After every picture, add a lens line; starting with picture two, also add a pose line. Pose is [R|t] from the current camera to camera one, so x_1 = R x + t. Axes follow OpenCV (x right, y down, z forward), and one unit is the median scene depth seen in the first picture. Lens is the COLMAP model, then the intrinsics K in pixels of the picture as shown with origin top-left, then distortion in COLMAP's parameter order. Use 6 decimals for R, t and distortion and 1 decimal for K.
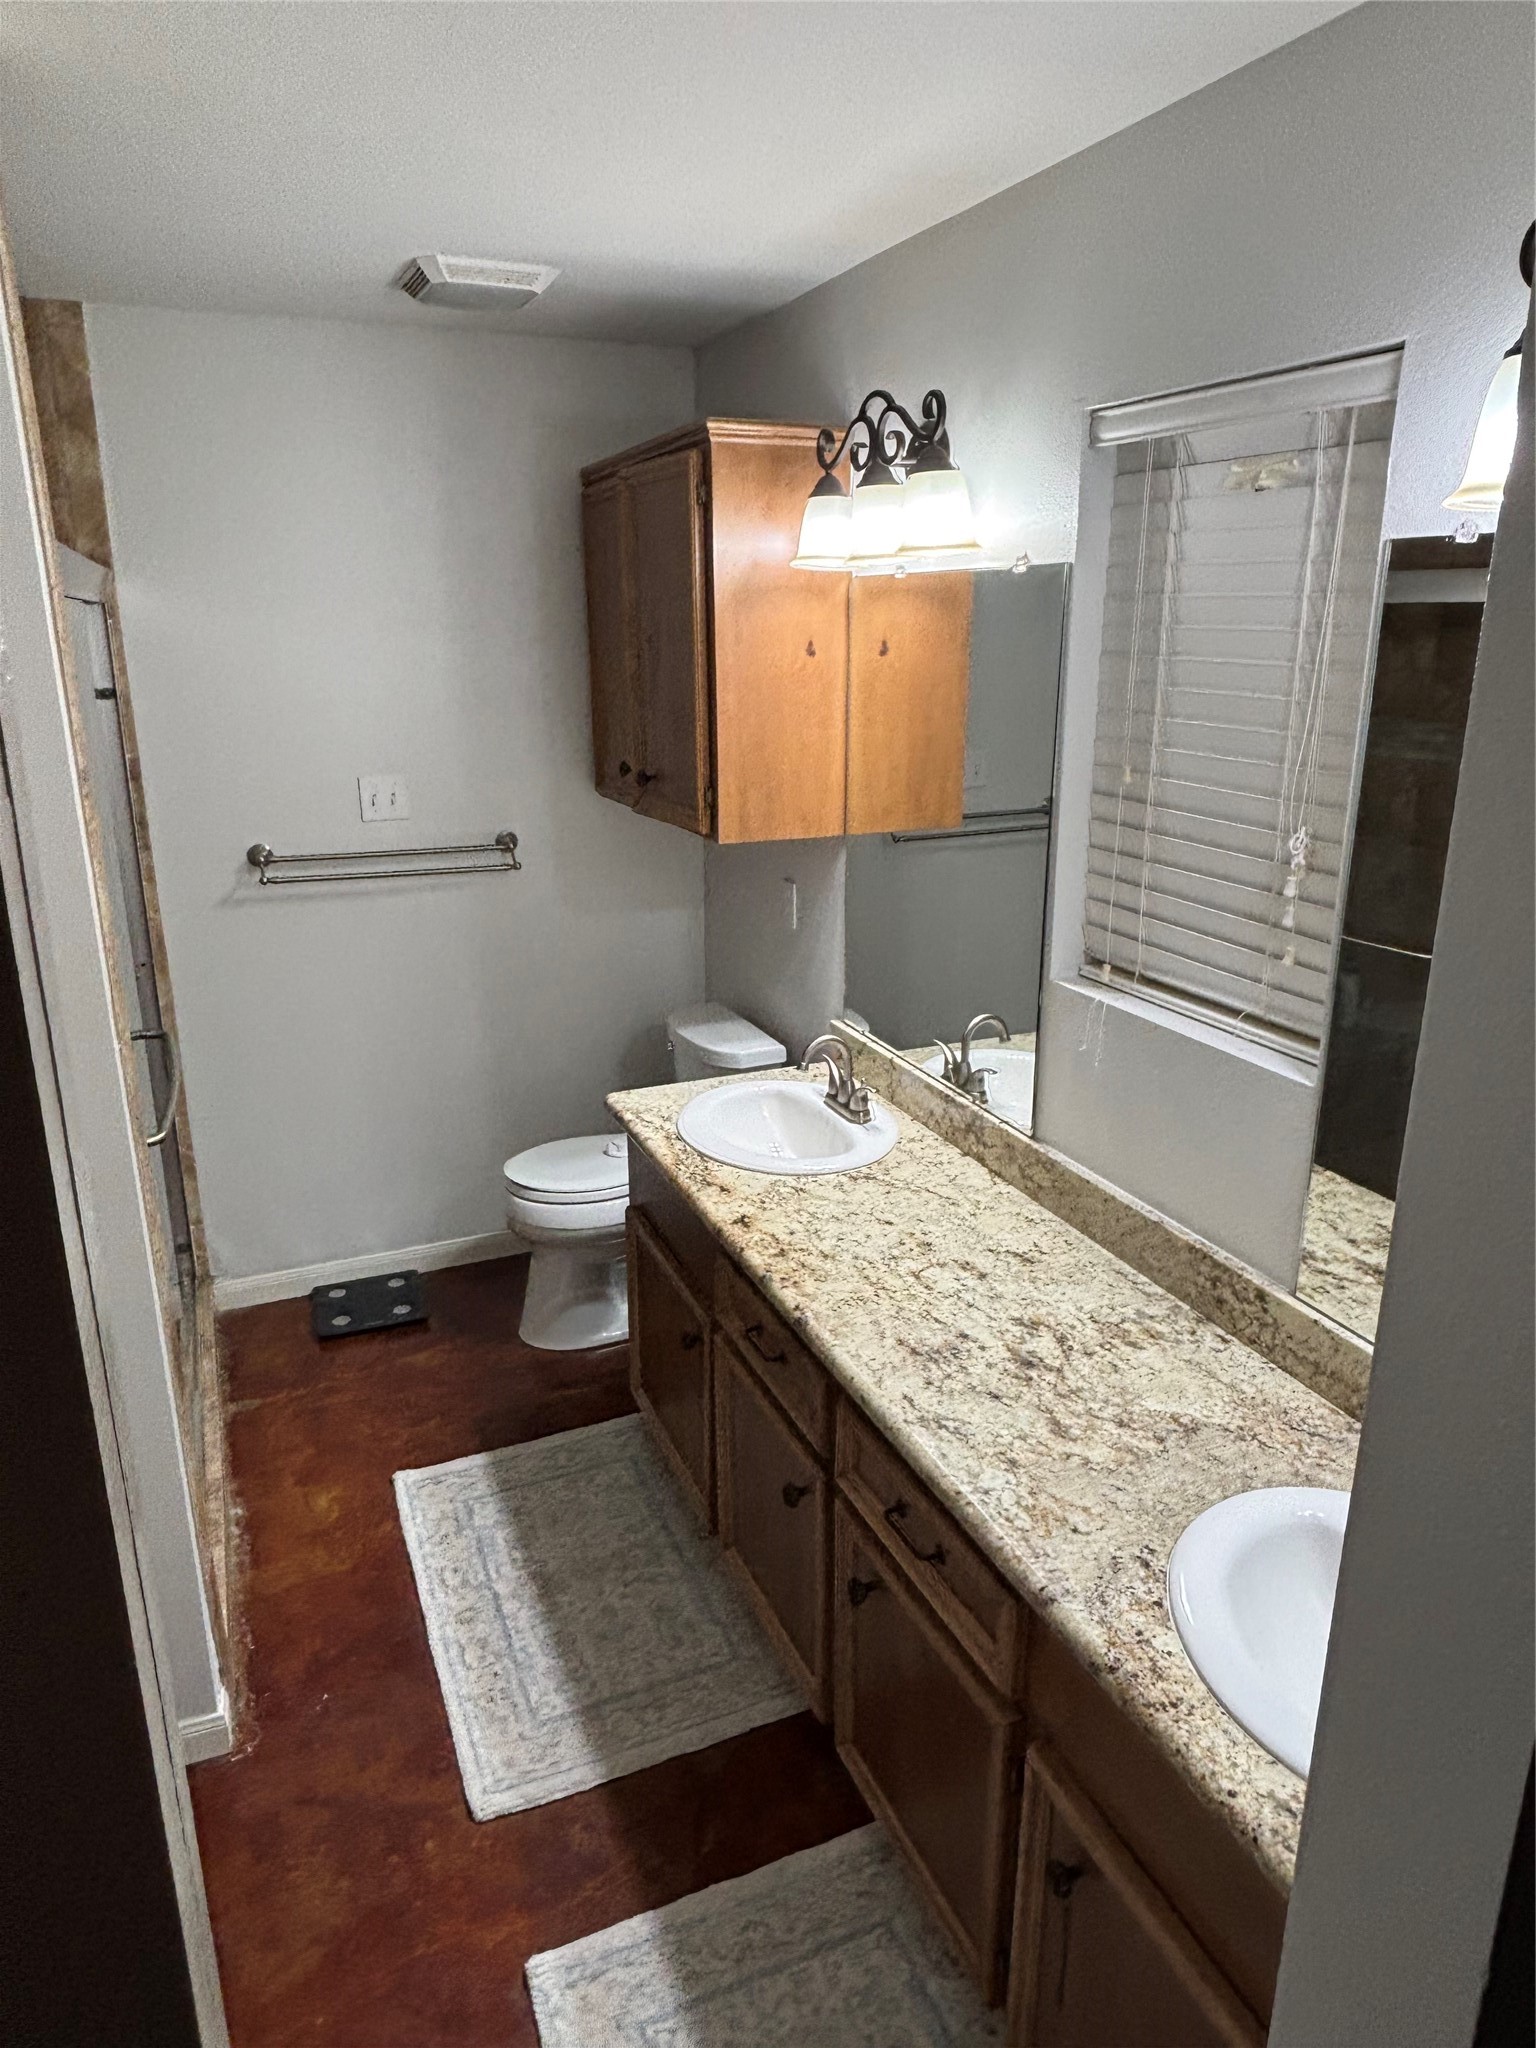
lens RADIAL K [[1291.3, 0, 760.1], [0, 1291.3, 1024.8], [0, 0, 1]] dist [-0.006806, -0.006812]
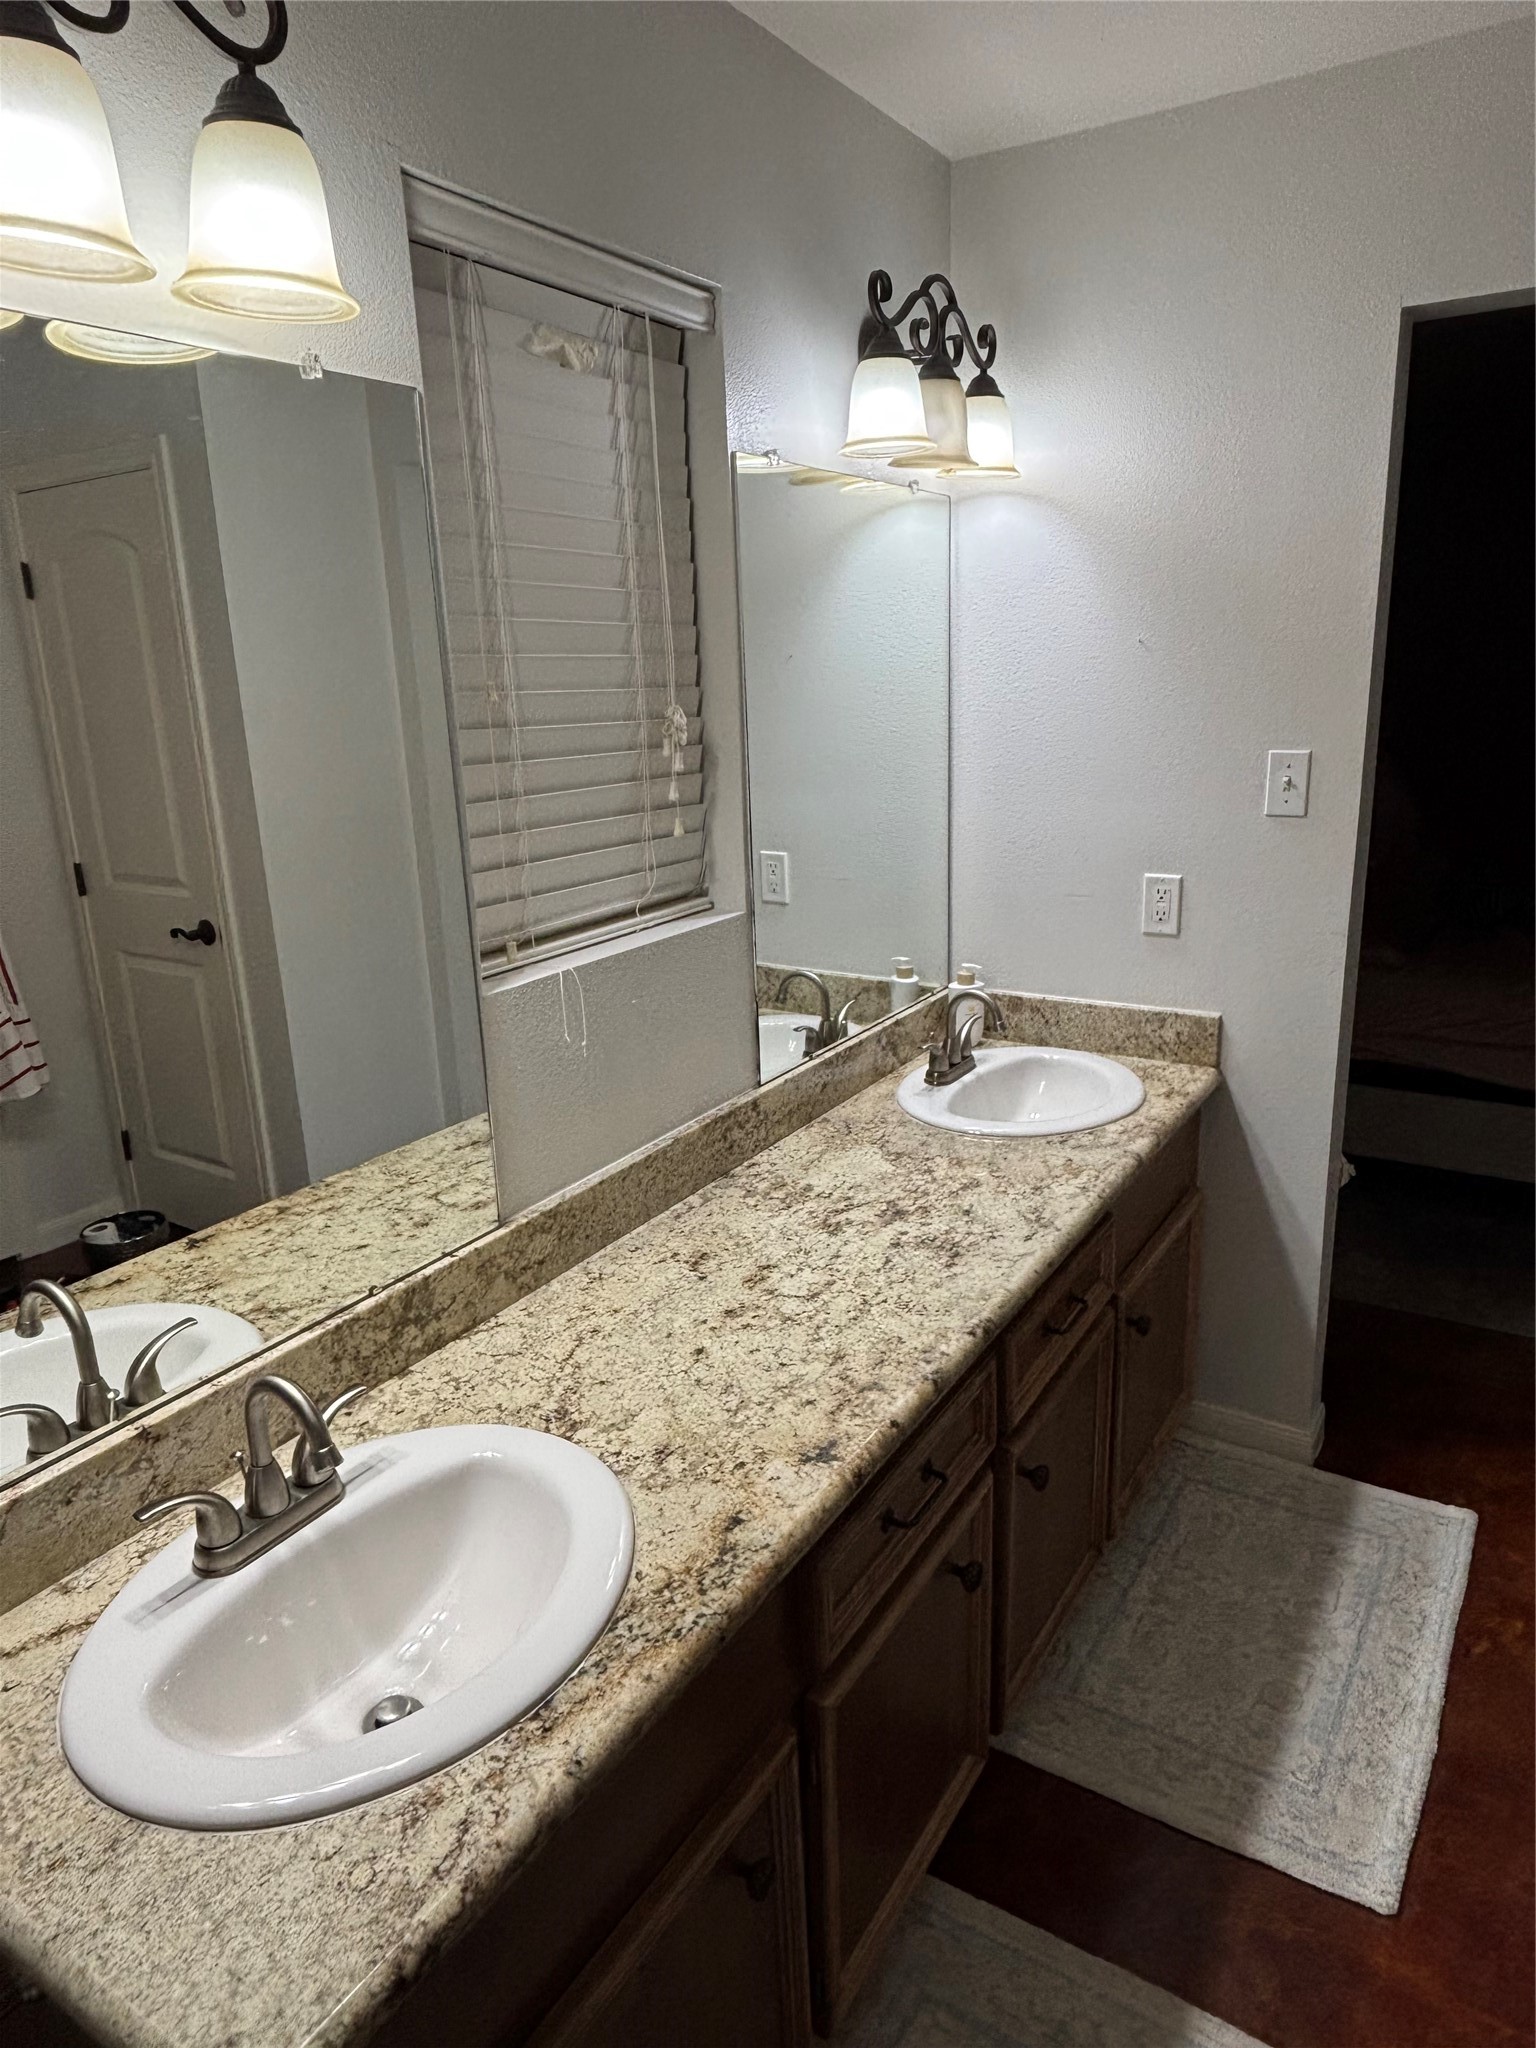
lens RADIAL K [[1291.3, 0, 762.8], [0, 1291.3, 1015.9], [0, 0, 1]] dist [-0.006806, -0.006812]
pose [[-0.574165, -0.191948, 0.795921, -0.479593], [0.276741, 0.869414, 0.409308, -0.303834], [-0.770551, 0.455274, -0.446068, 1.322949]]
